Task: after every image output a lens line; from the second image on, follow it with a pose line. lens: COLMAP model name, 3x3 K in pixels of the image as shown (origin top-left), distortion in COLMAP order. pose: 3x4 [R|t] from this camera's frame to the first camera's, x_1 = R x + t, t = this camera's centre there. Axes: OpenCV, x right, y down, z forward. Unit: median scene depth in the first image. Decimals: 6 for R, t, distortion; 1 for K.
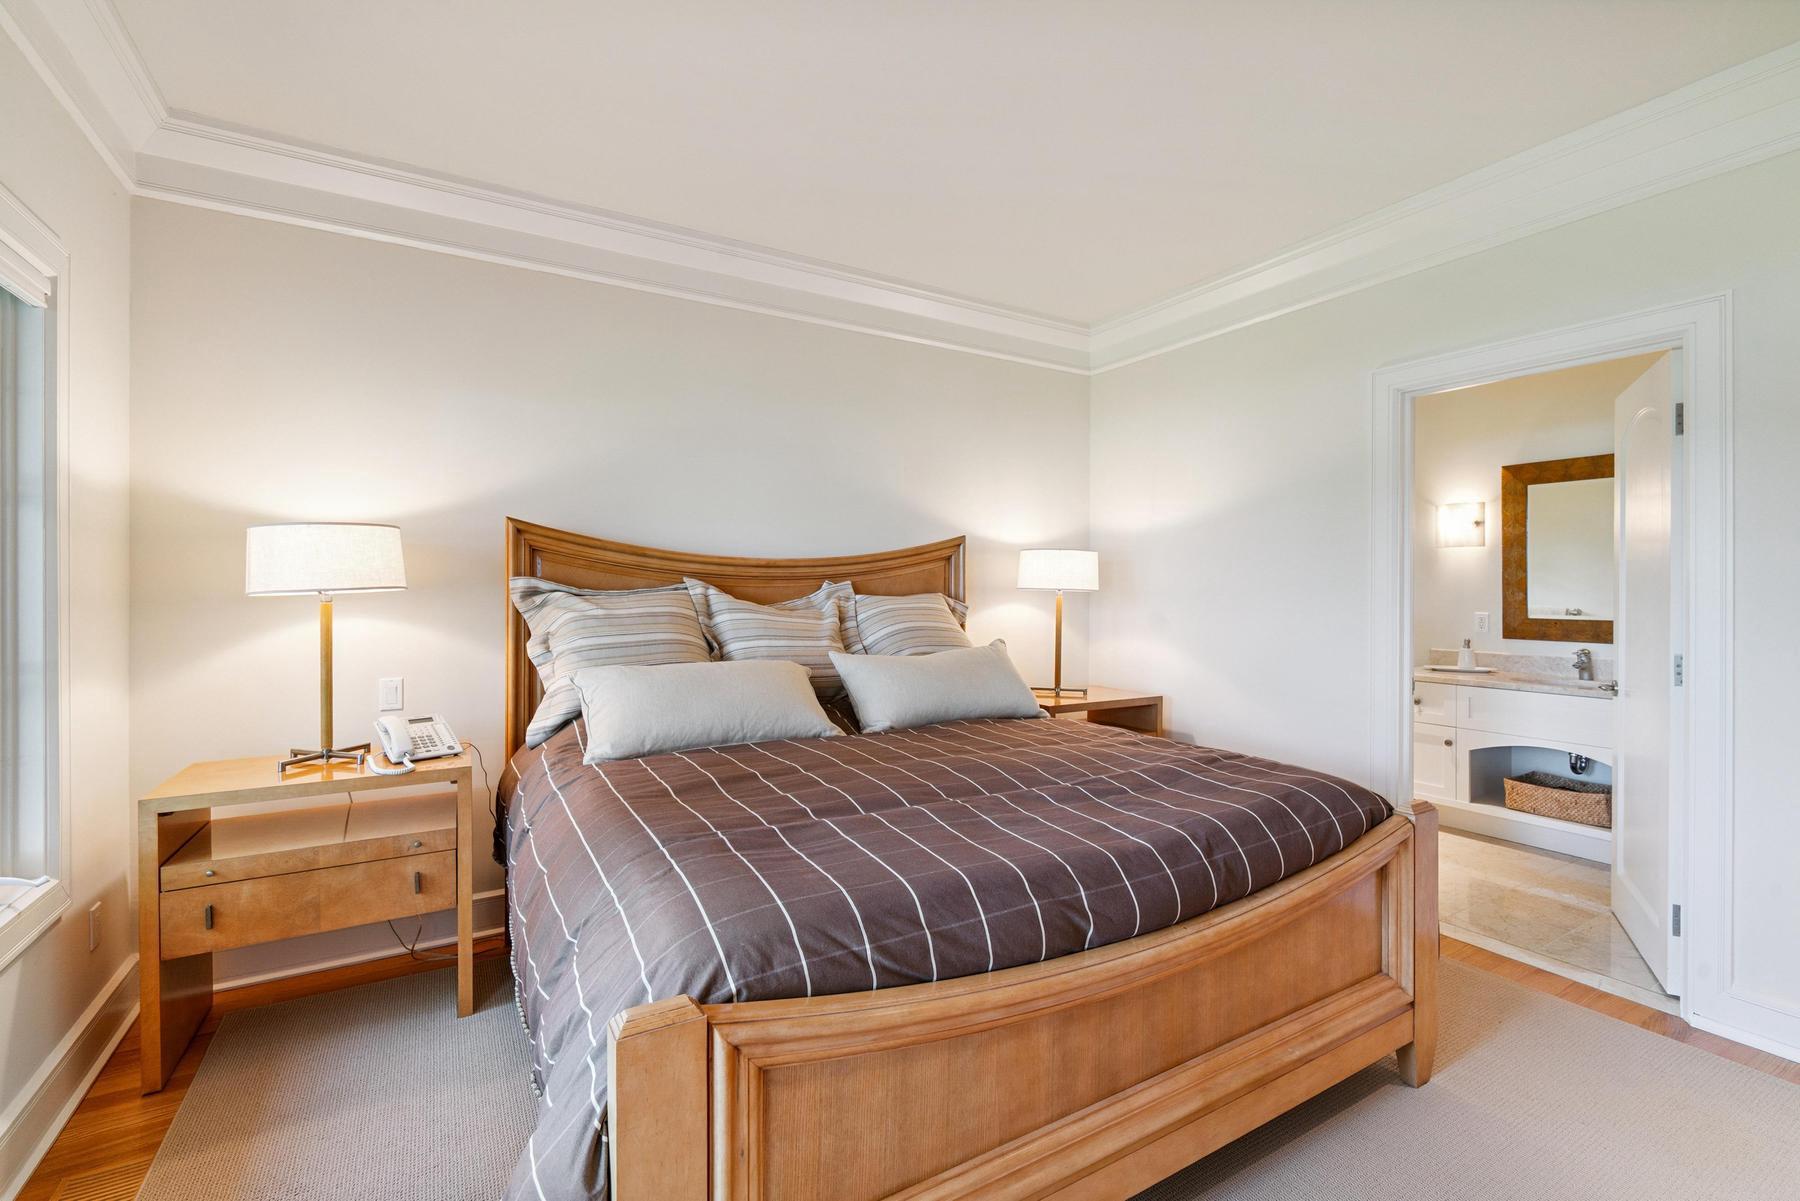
lens RADIAL K [[783.2, 0, 896.4], [0, 783.2, 584.2], [0, 0, 1]] dist [0.000296, 0.000060]
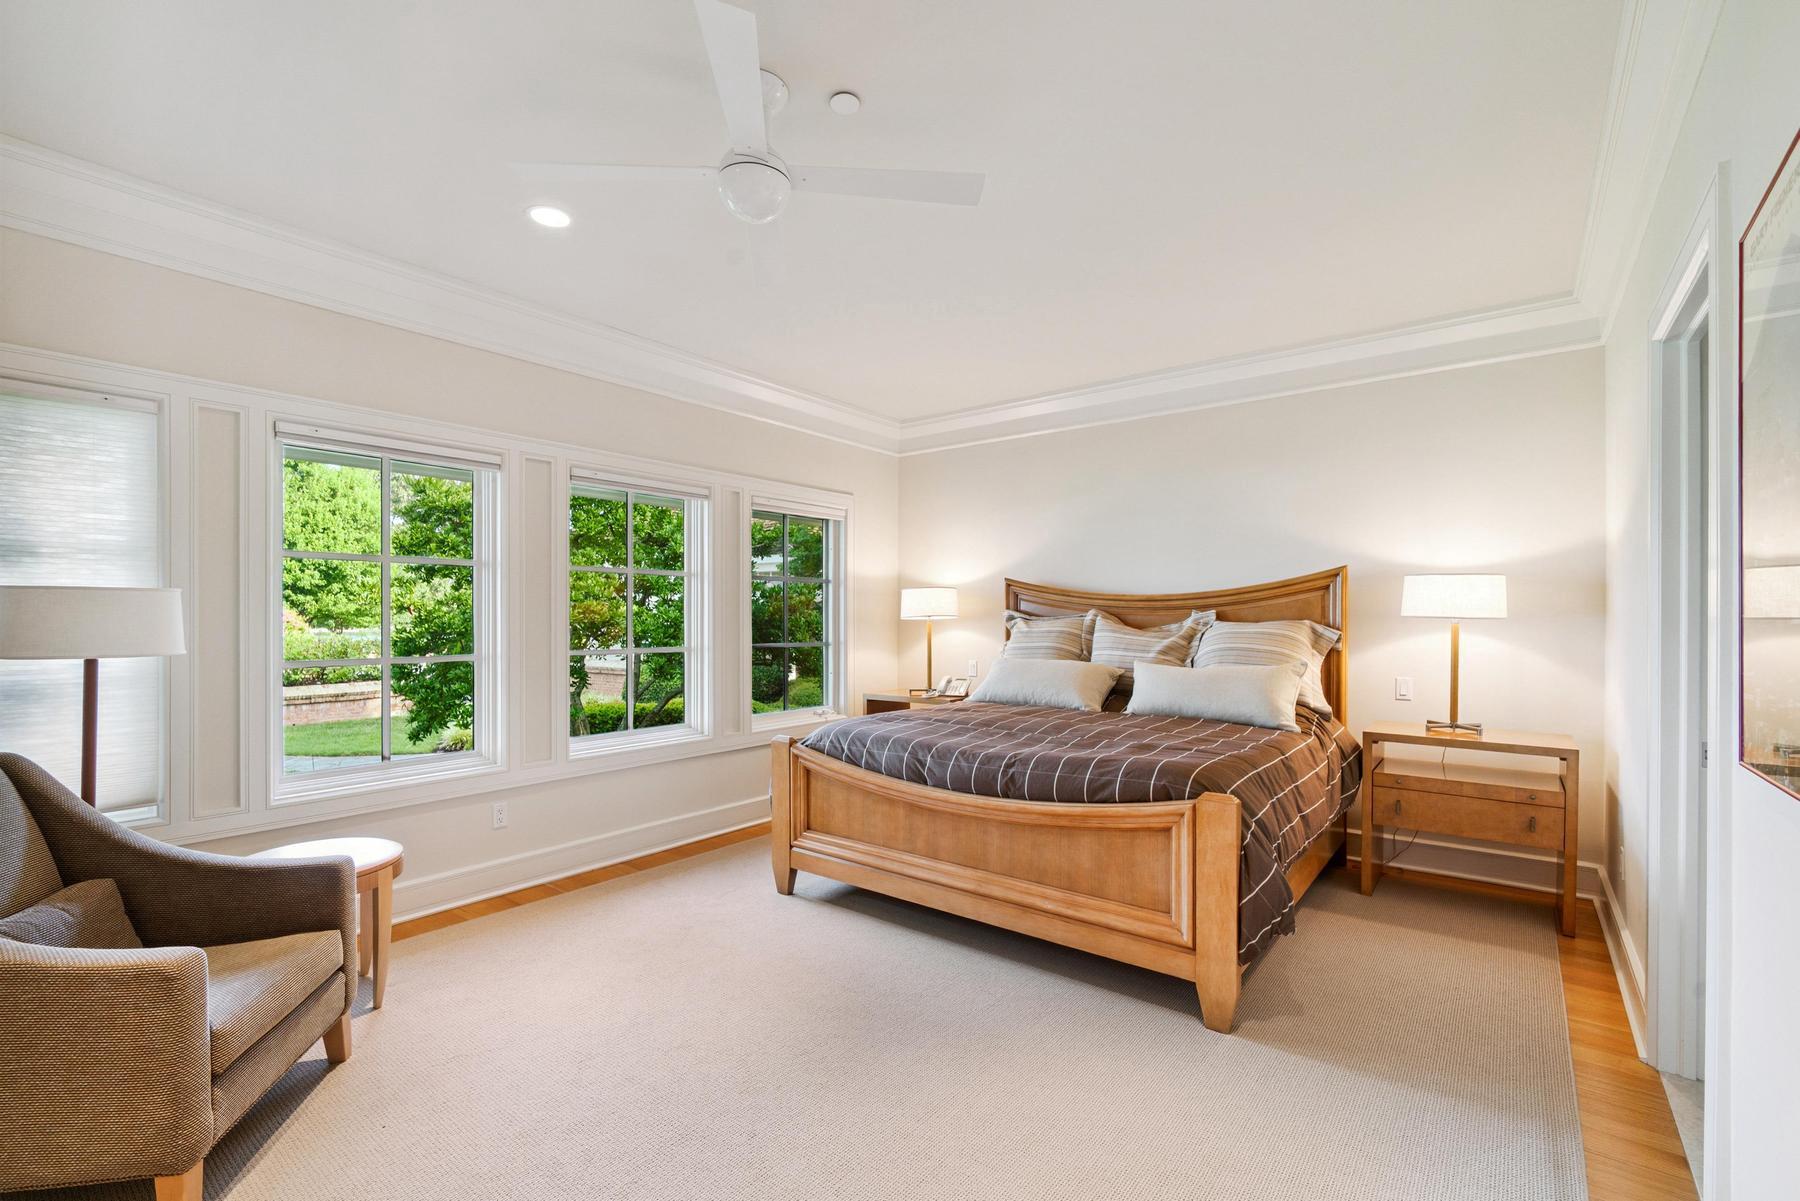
lens RADIAL K [[781.1, 0, 891.1], [0, 781.1, 602.9], [0, 0, 1]] dist [-0.001820, 0.000185]
pose [[0.356357, -0.019010, -0.934157, 1.143107], [0.001944, 0.999806, -0.019605, 0.009922], [0.934348, 0.005170, 0.356324, 0.083063]]
